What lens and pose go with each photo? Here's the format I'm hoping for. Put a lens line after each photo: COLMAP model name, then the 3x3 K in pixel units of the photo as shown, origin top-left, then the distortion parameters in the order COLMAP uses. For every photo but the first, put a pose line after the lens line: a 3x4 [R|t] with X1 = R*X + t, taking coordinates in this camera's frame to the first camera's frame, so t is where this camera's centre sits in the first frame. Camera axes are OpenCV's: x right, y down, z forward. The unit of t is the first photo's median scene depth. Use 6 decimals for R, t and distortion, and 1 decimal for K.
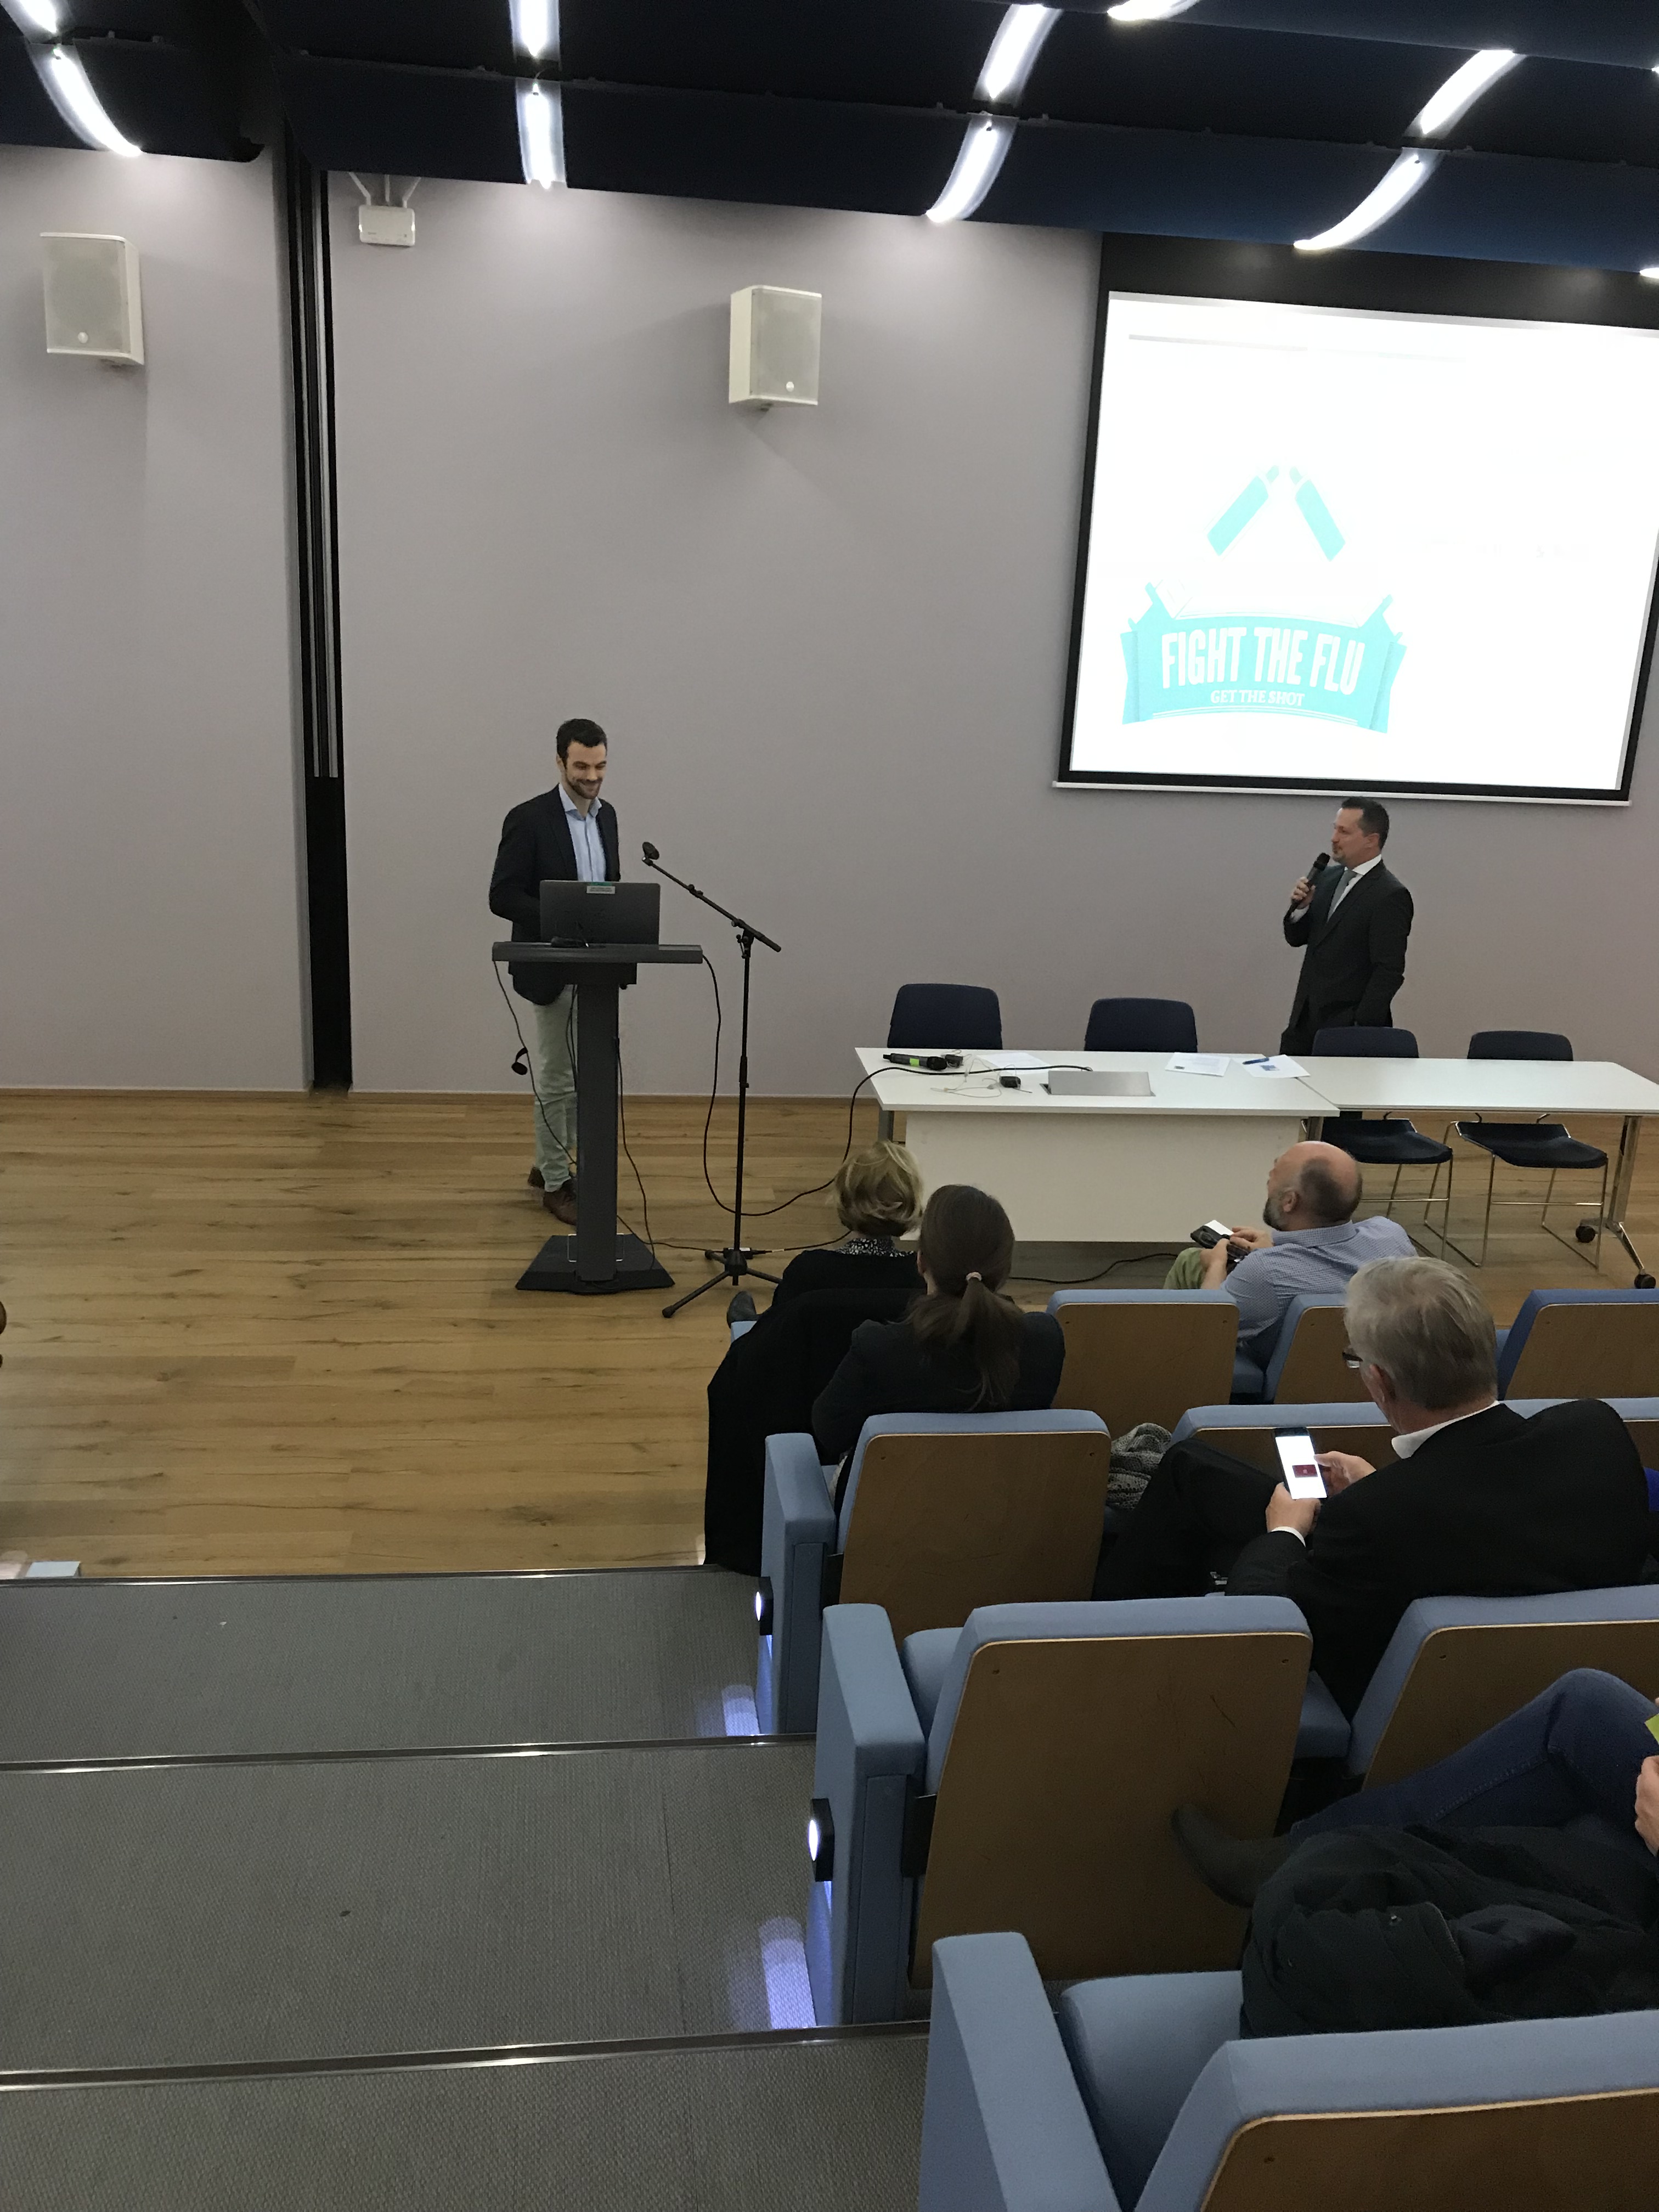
lens RADIAL K [[1838.7, 0, 852.5], [0, 1838.7, 1088.2], [0, 0, 1]] dist [0.036710, -0.043208]
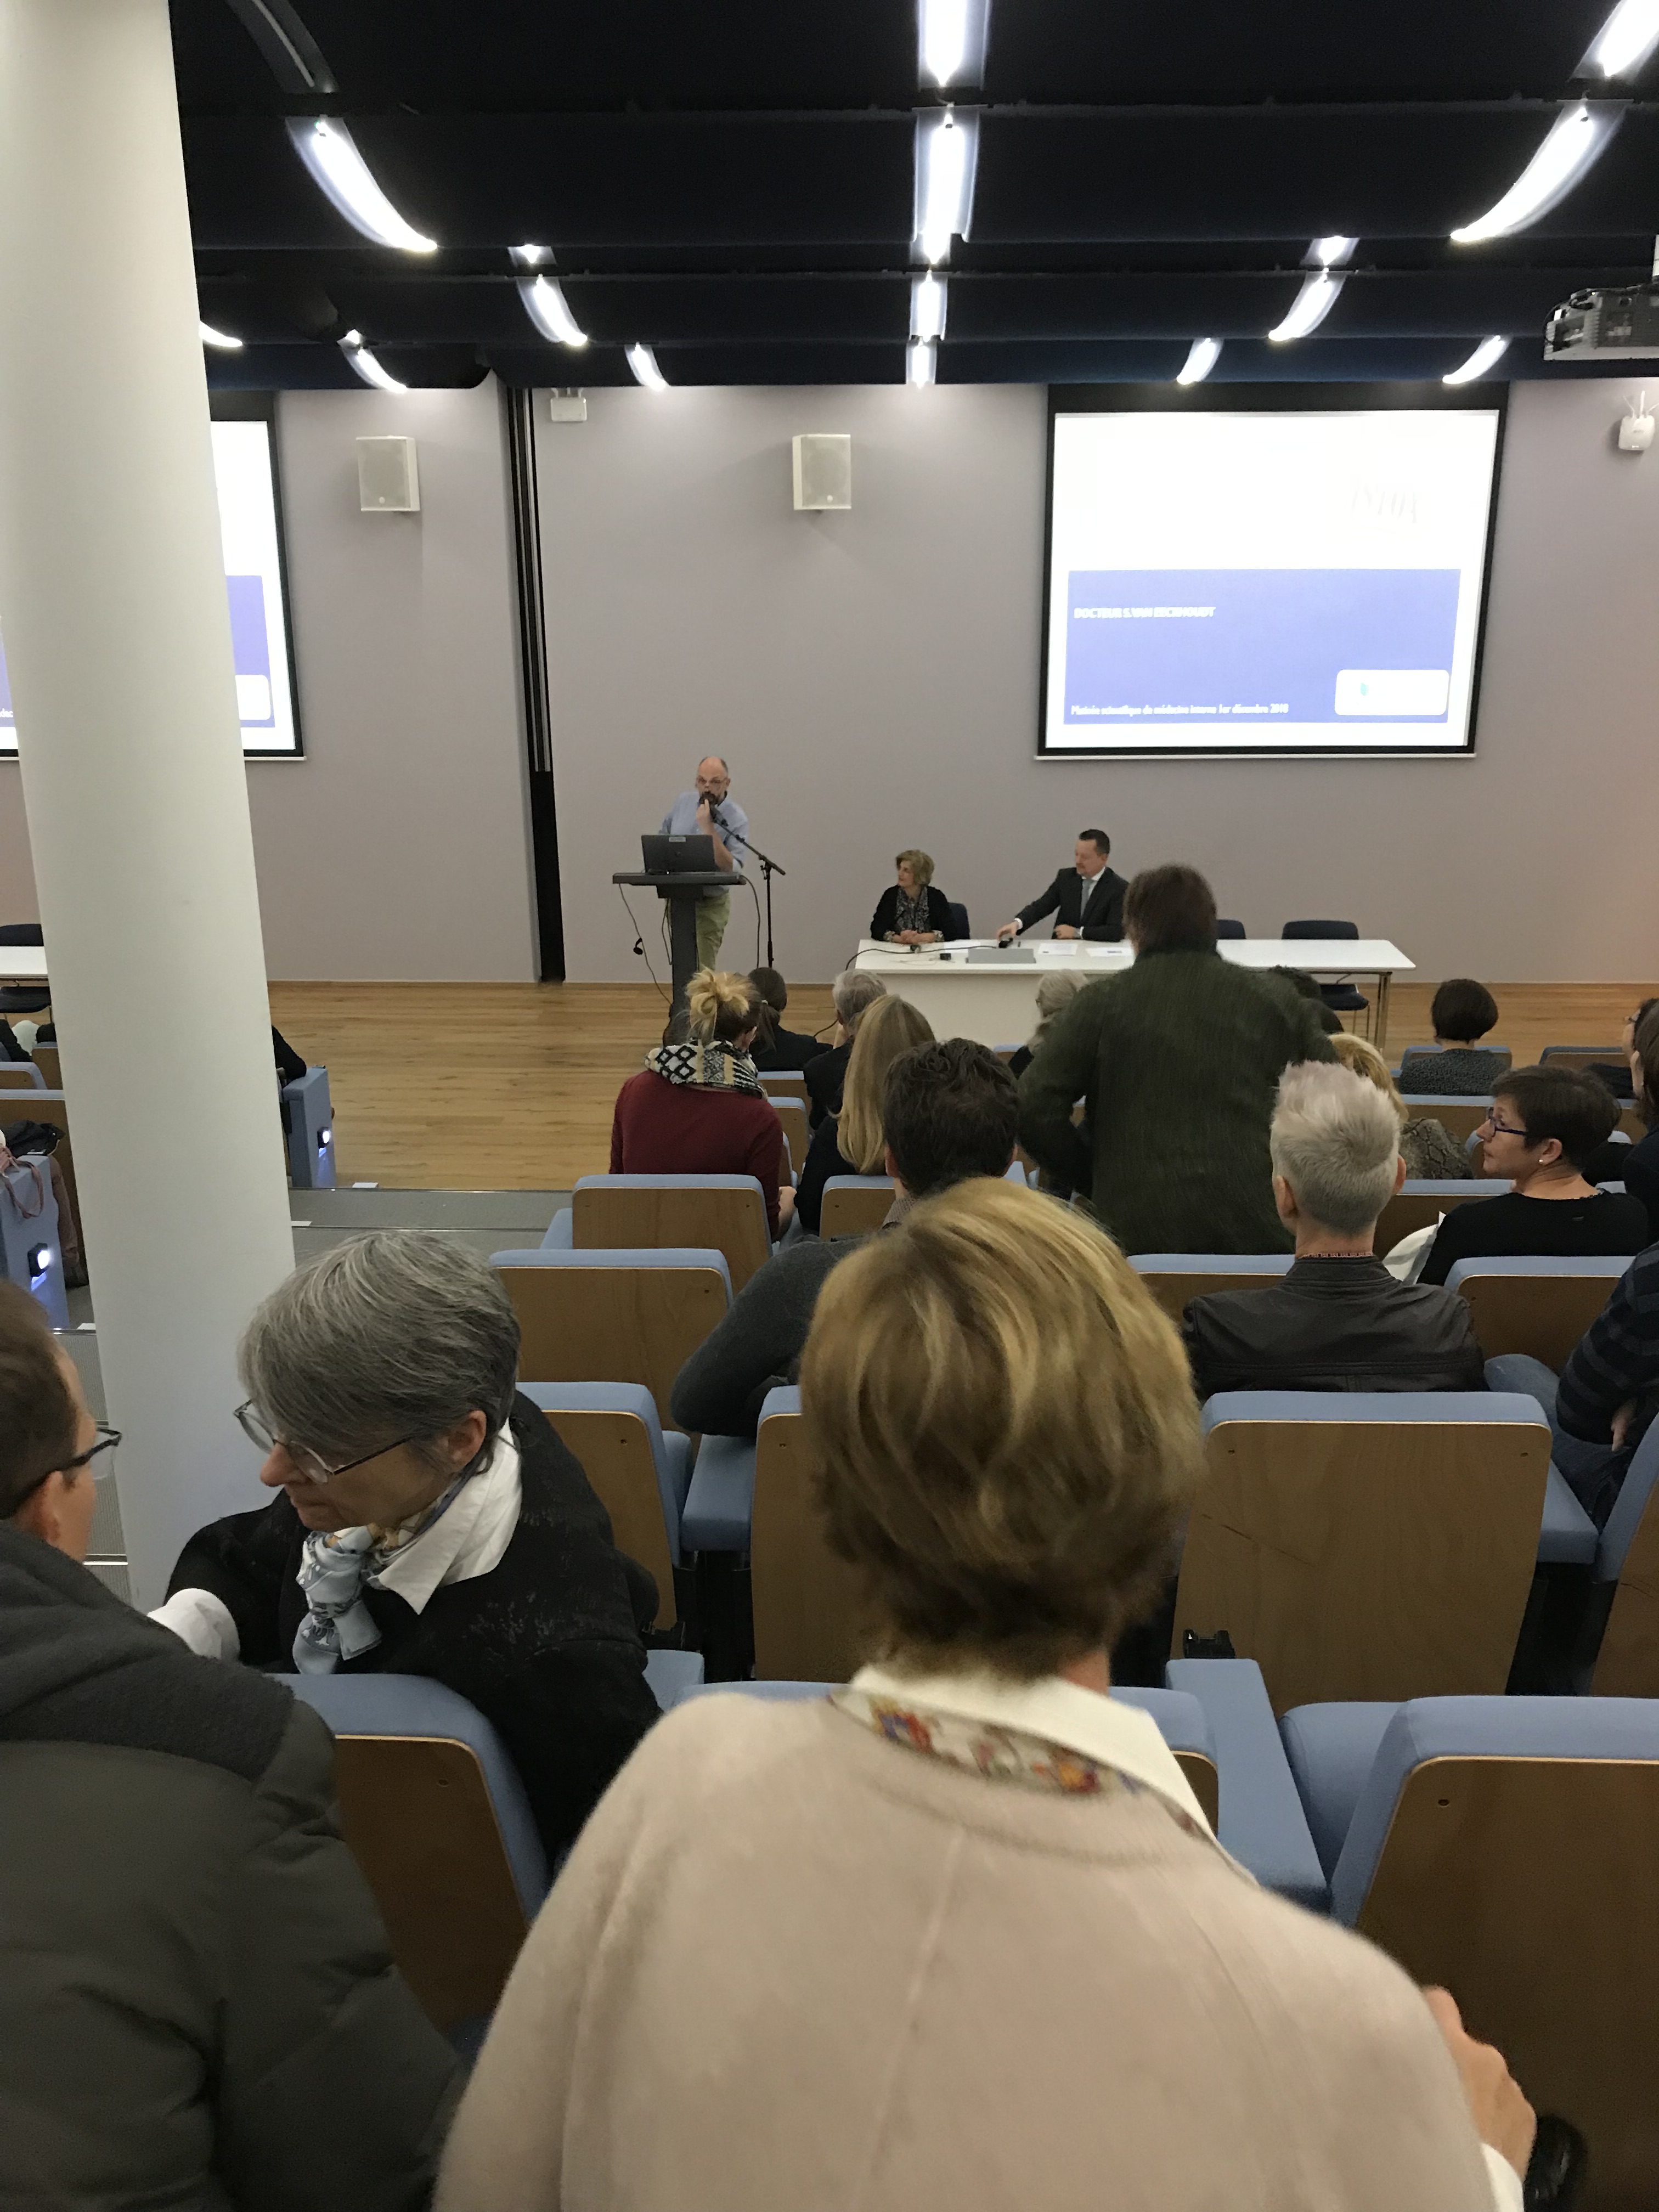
lens RADIAL K [[1838.7, 0, 847.4], [0, 1838.7, 1105.1], [0, 0, 1]] dist [0.036710, -0.043208]
pose [[0.985263, -0.003628, -0.171009, 0.251608], [0.009199, 0.999452, 0.031794, 0.067654], [0.170800, -0.032899, 0.984756, -0.518947]]
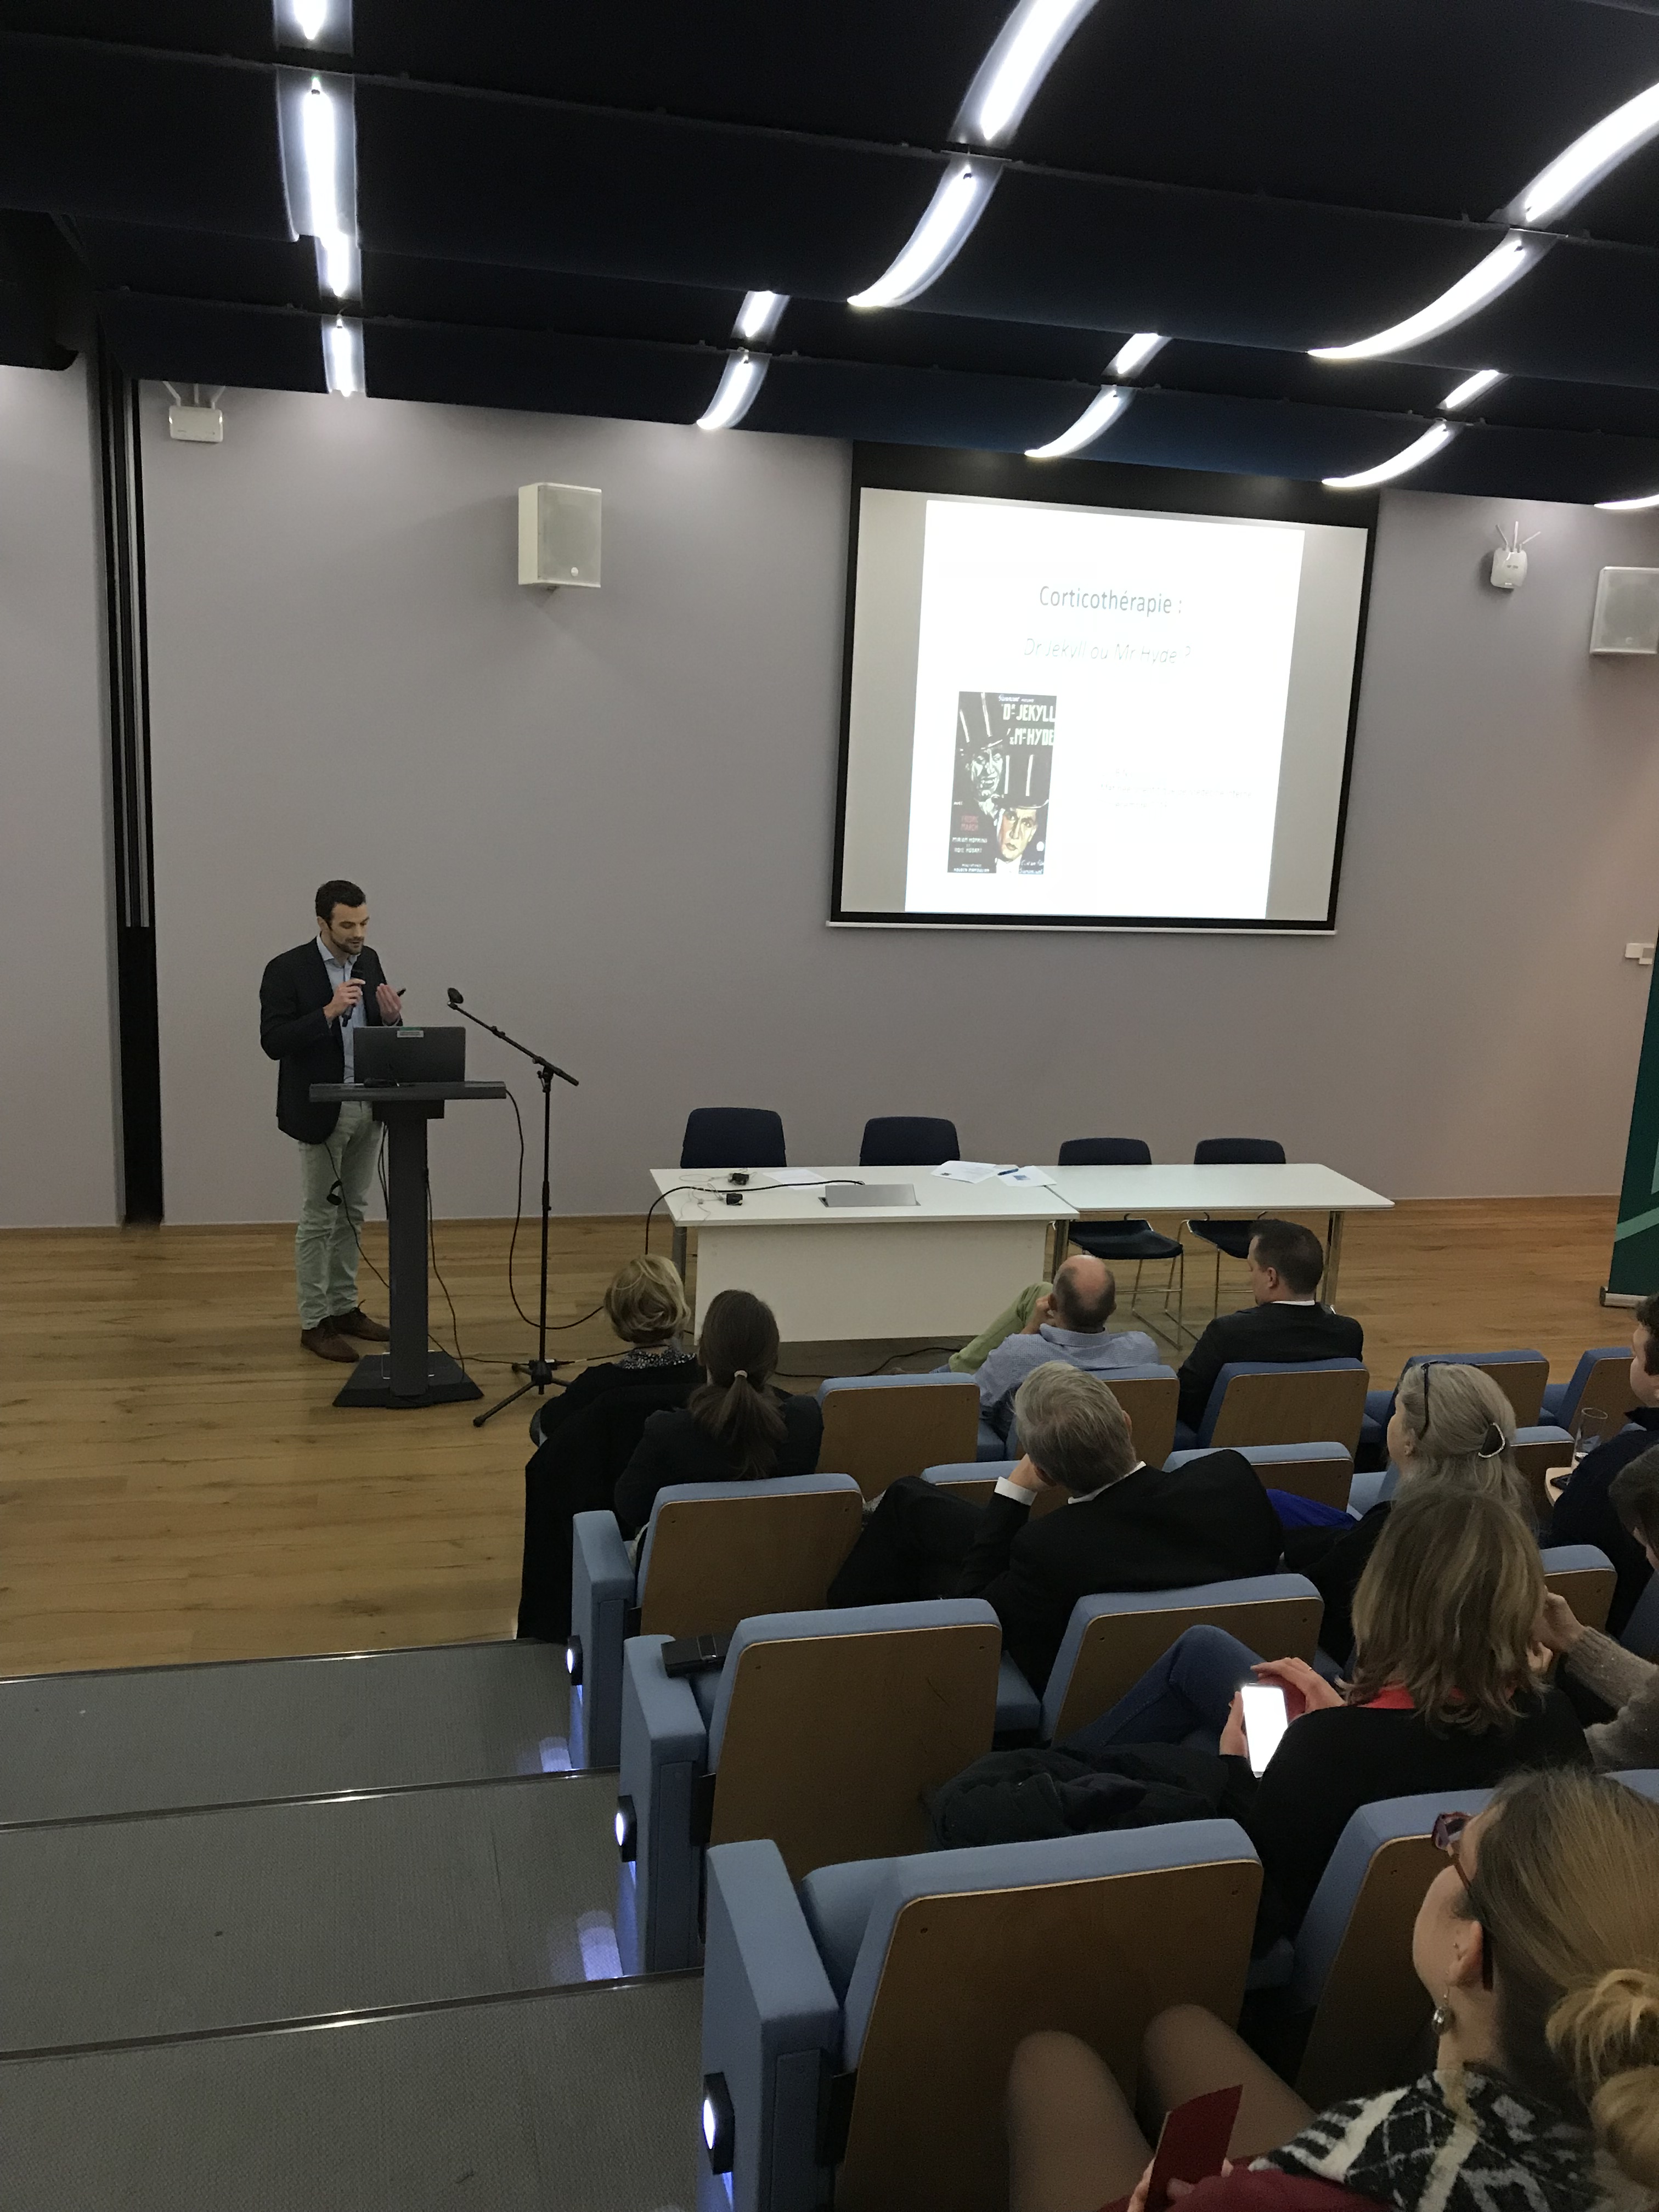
lens RADIAL K [[1838.7, 0, 848.9], [0, 1838.7, 1086.6], [0, 0, 1]] dist [0.036710, -0.043208]
pose [[0.993980, -0.023792, 0.106950, 0.003914], [0.030301, 0.997759, -0.059659, -0.002617], [-0.105291, 0.062541, 0.992473, -0.097908]]
